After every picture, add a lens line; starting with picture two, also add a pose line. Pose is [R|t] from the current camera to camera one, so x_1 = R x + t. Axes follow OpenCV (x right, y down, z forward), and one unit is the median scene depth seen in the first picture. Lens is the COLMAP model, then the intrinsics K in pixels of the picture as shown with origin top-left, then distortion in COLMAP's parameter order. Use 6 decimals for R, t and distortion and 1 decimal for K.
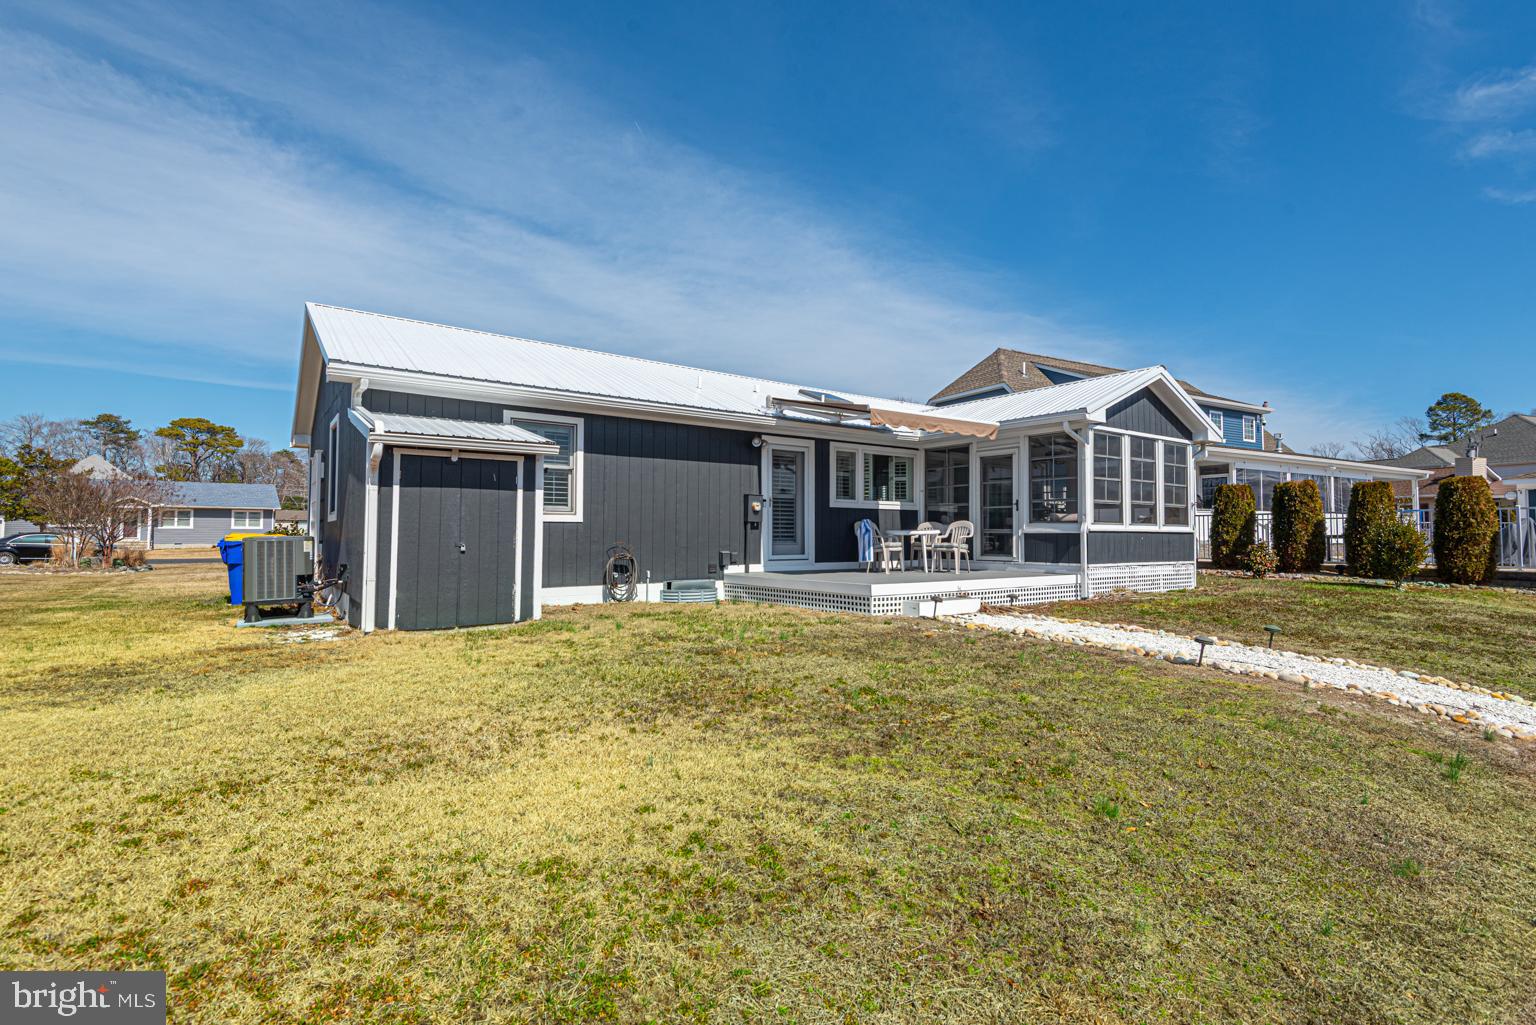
lens RADIAL K [[688.9, 0, 768.2], [0, 688.9, 505.9], [0, 0, 1]] dist [0.022686, -0.010170]
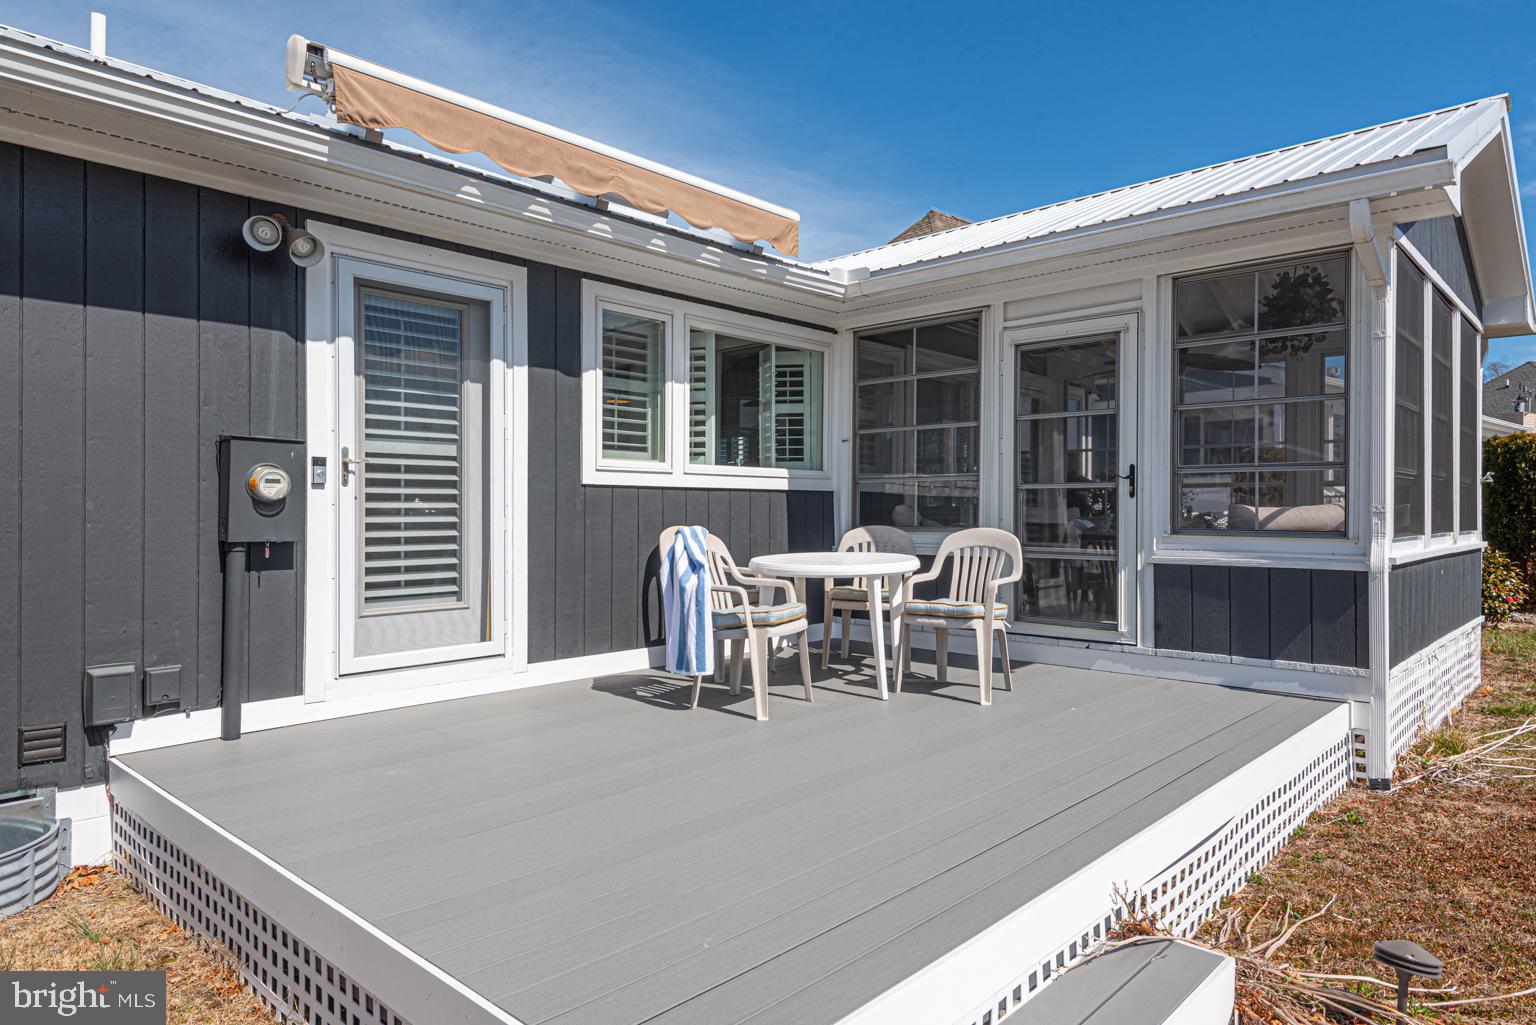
lens RADIAL K [[935.4, 0, 760.9], [0, 935.4, 501.1], [0, 0, 1]] dist [0.027967, -0.016284]
pose [[0.982508, -0.000554, 0.186219, 0.094055], [-0.005056, 0.999548, 0.029645, -0.003803], [-0.186152, -0.030068, 0.982061, 0.577838]]
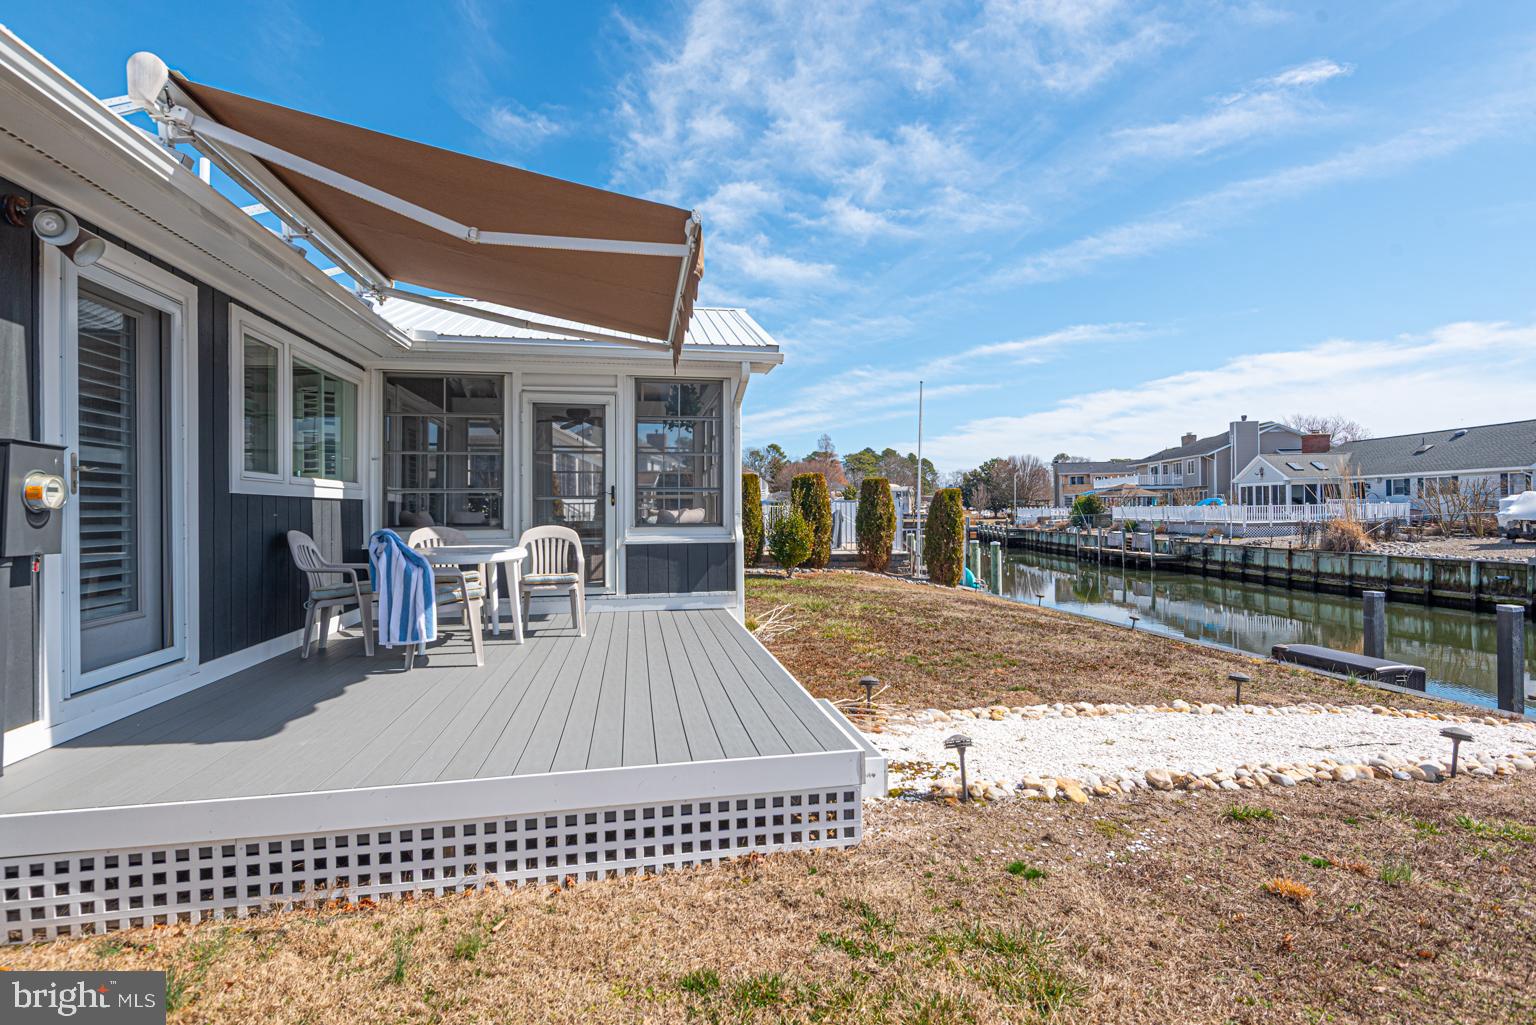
lens RADIAL K [[740.0, 0, 771.7], [0, 740.0, 505.3], [0, 0, 1]] dist [-0.010707, -0.005326]
pose [[0.434678, 0.000139, 0.900586, -0.129021], [-0.028753, 0.999492, 0.013724, -0.005115], [-0.900127, -0.031860, 0.434462, 0.618365]]
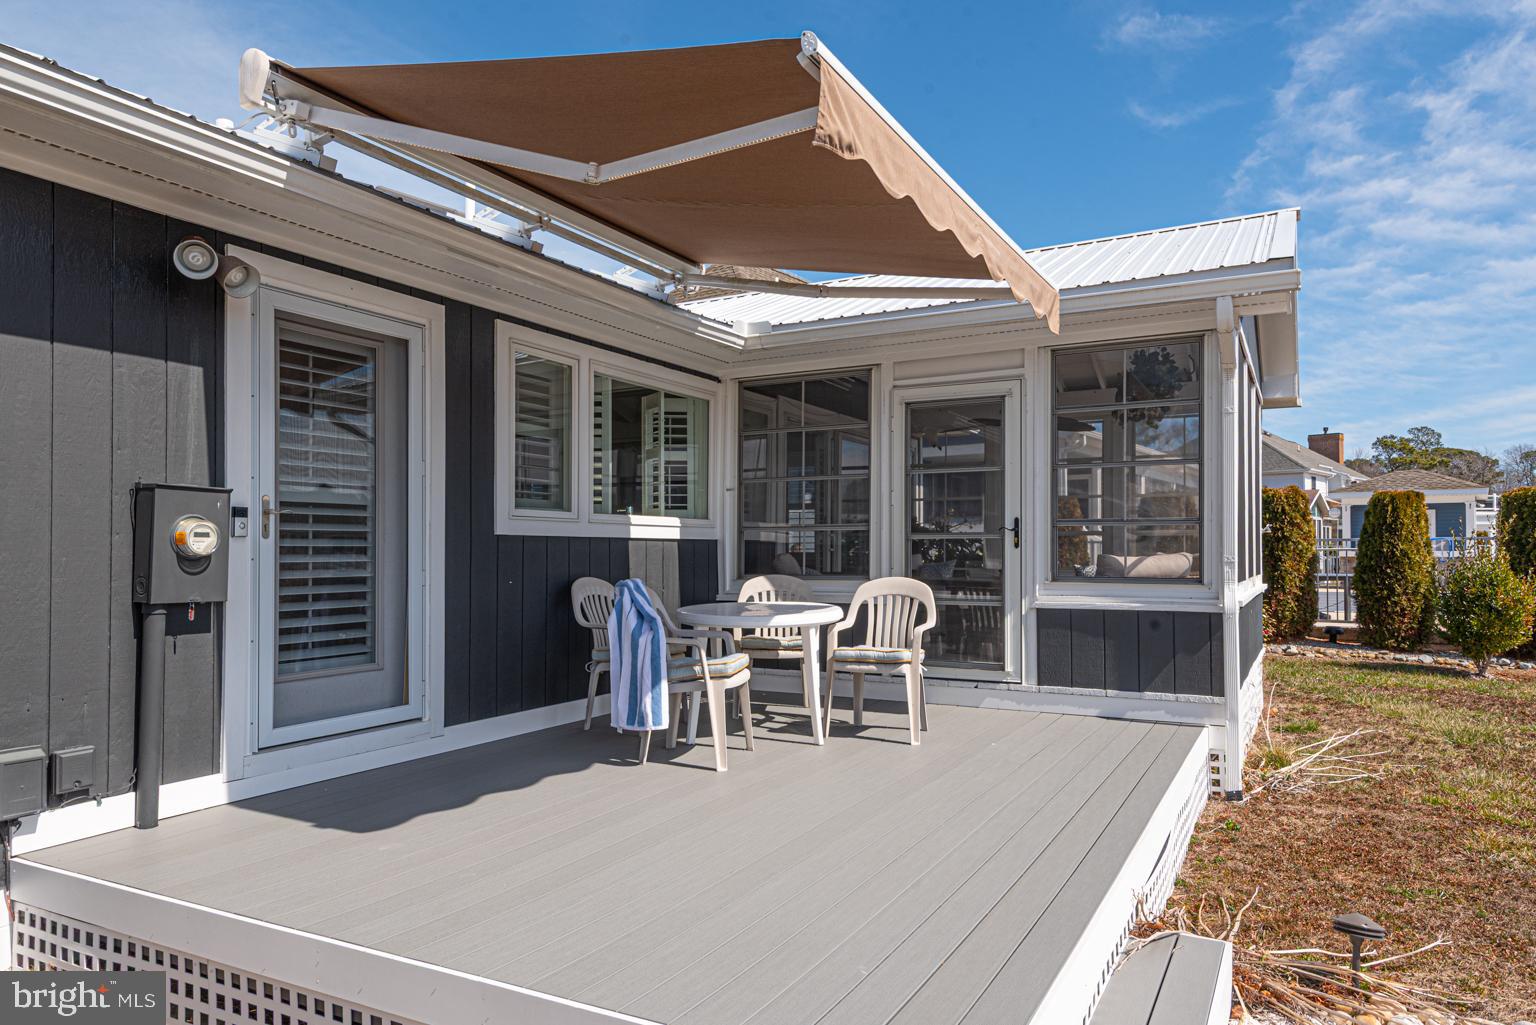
lens RADIAL K [[980.1, 0, 769.9], [0, 980.1, 526.6], [0, 0, 1]] dist [0.025234, -0.012298]
pose [[0.905216, 0.006367, 0.424904, 0.015846], [-0.011977, 0.999873, 0.010534, -0.008151], [-0.424783, -0.014624, 0.905177, 0.577633]]
